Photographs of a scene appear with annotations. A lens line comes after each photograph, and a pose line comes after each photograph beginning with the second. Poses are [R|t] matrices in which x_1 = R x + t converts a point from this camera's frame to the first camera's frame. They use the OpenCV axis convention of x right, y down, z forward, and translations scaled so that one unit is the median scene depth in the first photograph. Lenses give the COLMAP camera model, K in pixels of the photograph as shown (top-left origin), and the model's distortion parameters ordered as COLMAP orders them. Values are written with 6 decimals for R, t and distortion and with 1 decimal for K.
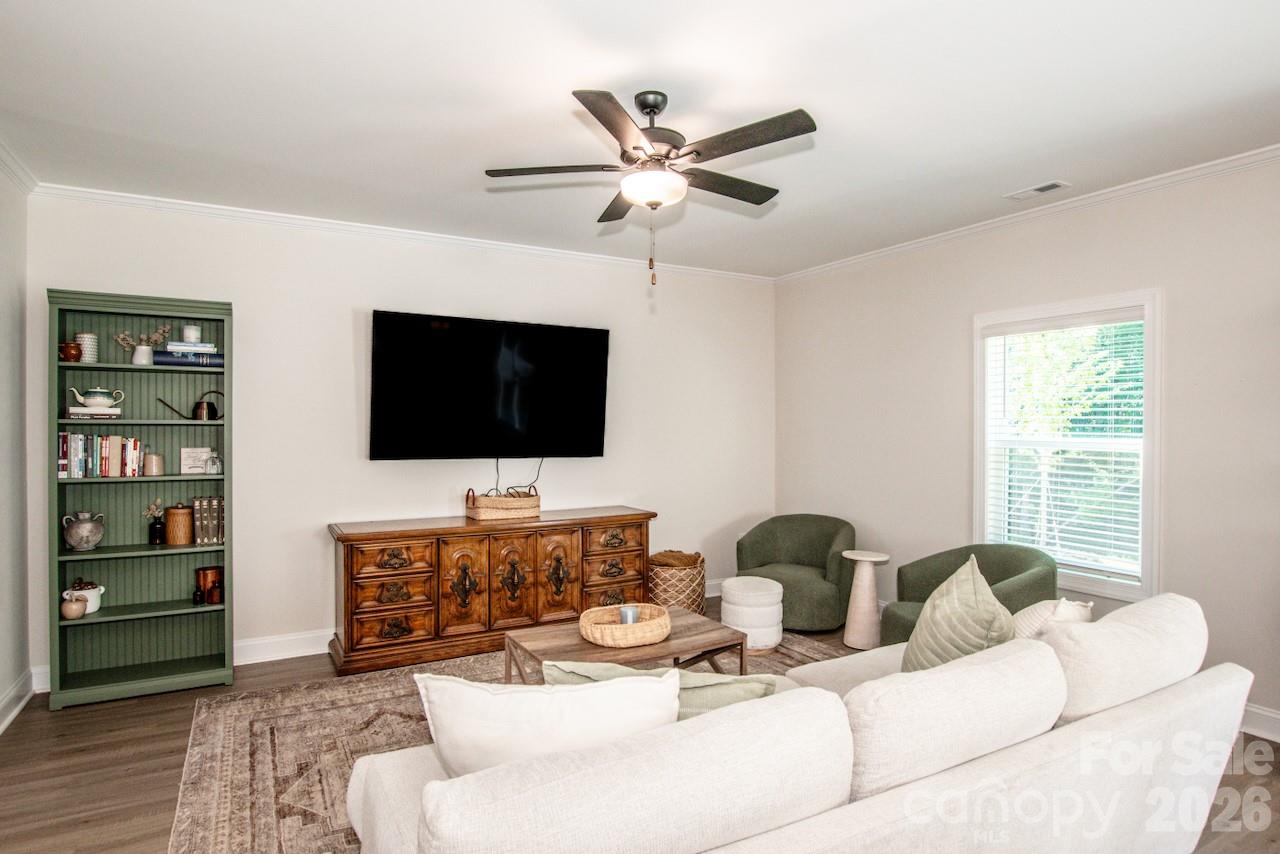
lens RADIAL K [[674.3, 0, 531.8], [0, 674.3, 435.0], [0, 0, 1]] dist [-0.027554, 0.000776]
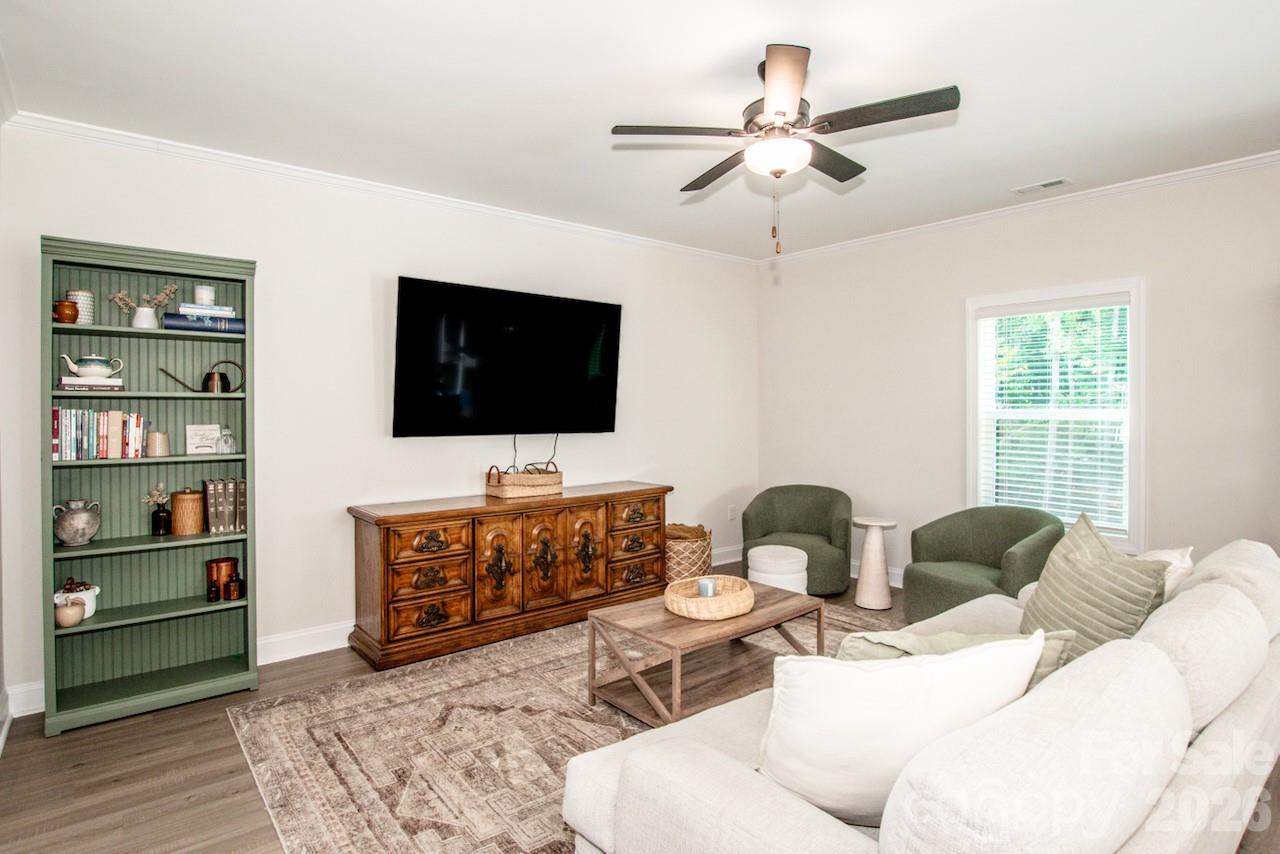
lens RADIAL K [[674.3, 0, 635.6], [0, 674.3, 409.5], [0, 0, 1]] dist [-0.027554, 0.000776]
pose [[0.982788, -0.004923, 0.184671, -0.112003], [0.005608, 0.999979, -0.003190, 0.005650], [-0.184651, 0.004171, 0.982795, 0.031747]]
